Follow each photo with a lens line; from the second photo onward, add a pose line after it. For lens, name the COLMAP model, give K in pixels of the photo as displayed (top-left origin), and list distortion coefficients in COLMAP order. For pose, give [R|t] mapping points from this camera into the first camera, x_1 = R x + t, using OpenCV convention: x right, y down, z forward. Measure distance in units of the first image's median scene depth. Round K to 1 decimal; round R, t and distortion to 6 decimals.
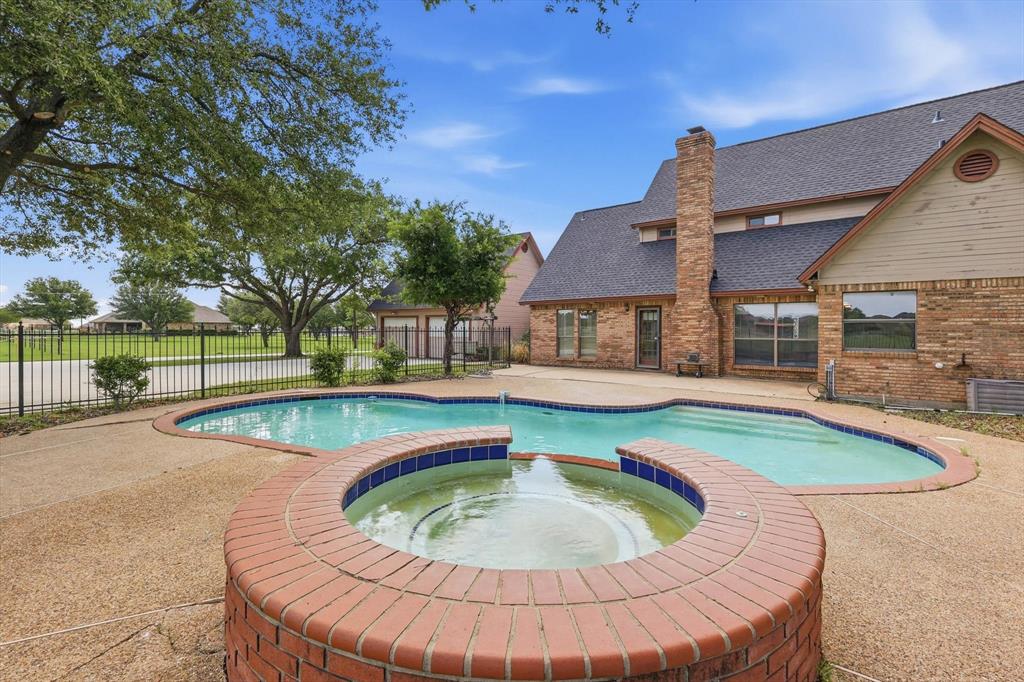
lens RADIAL K [[466.4, 0, 517.4], [0, 466.4, 334.9], [0, 0, 1]] dist [-0.001726, -0.000319]
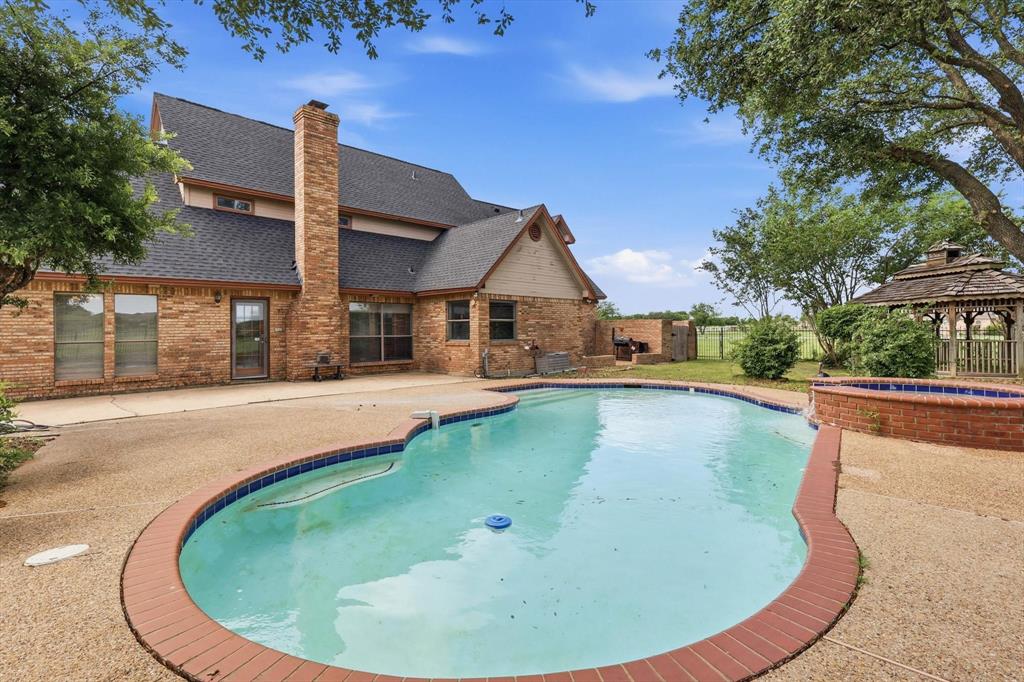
lens RADIAL K [[466.4, 0, 517.4], [0, 466.4, 334.9], [0, 0, 1]] dist [-0.001726, -0.000319]
pose [[0.138390, -0.015543, 0.990256, -0.457406], [0.019928, 0.999718, 0.012906, -0.001542], [-0.990177, 0.017947, 0.138660, 0.507300]]
